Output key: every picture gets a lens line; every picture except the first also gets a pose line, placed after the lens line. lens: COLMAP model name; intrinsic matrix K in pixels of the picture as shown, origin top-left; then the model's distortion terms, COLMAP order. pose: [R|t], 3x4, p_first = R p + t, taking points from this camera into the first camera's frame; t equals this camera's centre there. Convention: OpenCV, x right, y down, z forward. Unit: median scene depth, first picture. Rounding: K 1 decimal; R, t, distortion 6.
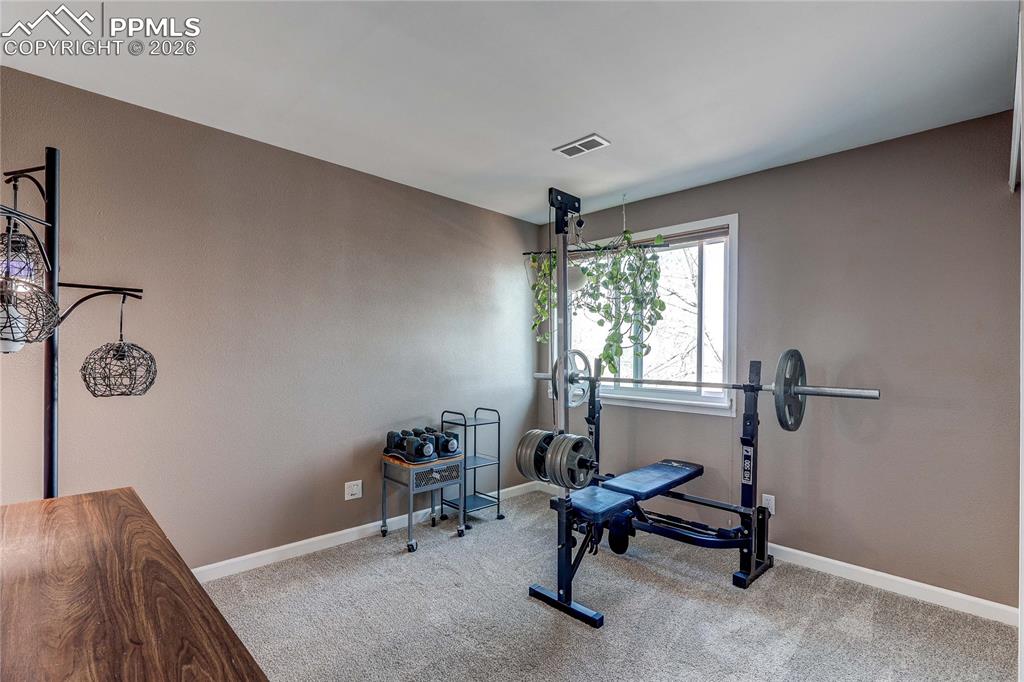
lens RADIAL K [[472.3, 0, 517.7], [0, 472.3, 344.2], [0, 0, 1]] dist [-0.004393, -0.000209]
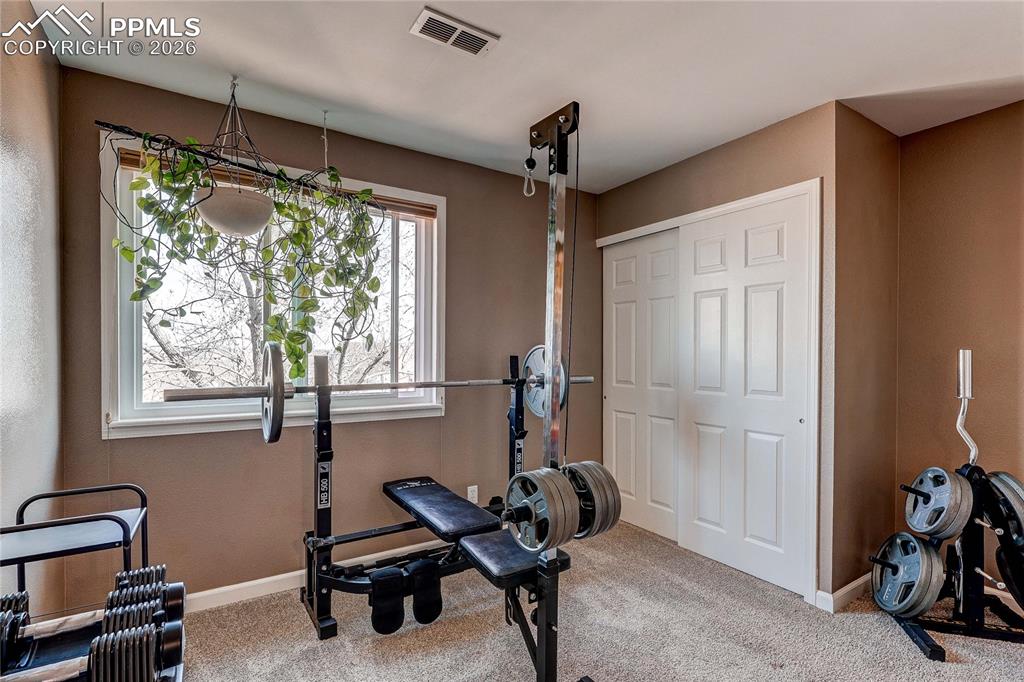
lens RADIAL K [[494.9, 0, 512.8], [0, 494.9, 357.6], [0, 0, 1]] dist [-0.000864, 0.000207]
pose [[0.234965, -0.012142, 0.971928, -0.438506], [-0.019658, 0.999658, 0.017241, 0.017494], [-0.971805, -0.023157, 0.234646, 0.618502]]
